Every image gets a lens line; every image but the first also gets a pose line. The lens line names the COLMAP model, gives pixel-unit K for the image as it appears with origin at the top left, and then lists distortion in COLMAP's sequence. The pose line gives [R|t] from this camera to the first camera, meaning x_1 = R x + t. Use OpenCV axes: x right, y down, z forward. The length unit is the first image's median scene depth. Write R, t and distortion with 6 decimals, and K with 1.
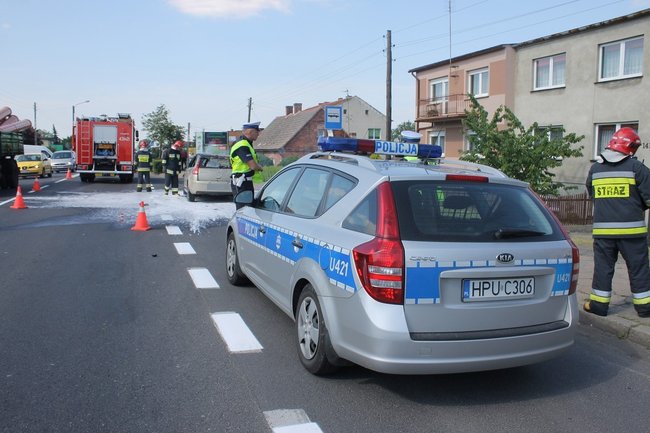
lens RADIAL K [[572.3, 0, 327.4], [0, 572.3, 215.4], [0, 0, 1]] dist [-0.128856, -0.009428]
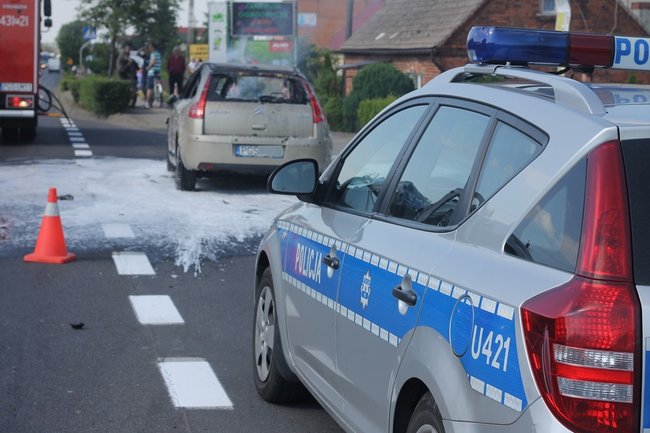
lens RADIAL K [[1589.4, 0, 324.2], [0, 1589.4, 217.1], [0, 0, 1]] dist [-0.084285, 0.000000]
pose [[0.987921, 0.010288, -0.154615, 0.047445], [-0.011704, 0.999897, -0.008253, 0.003993], [0.154515, 0.009963, 0.987940, -0.088809]]
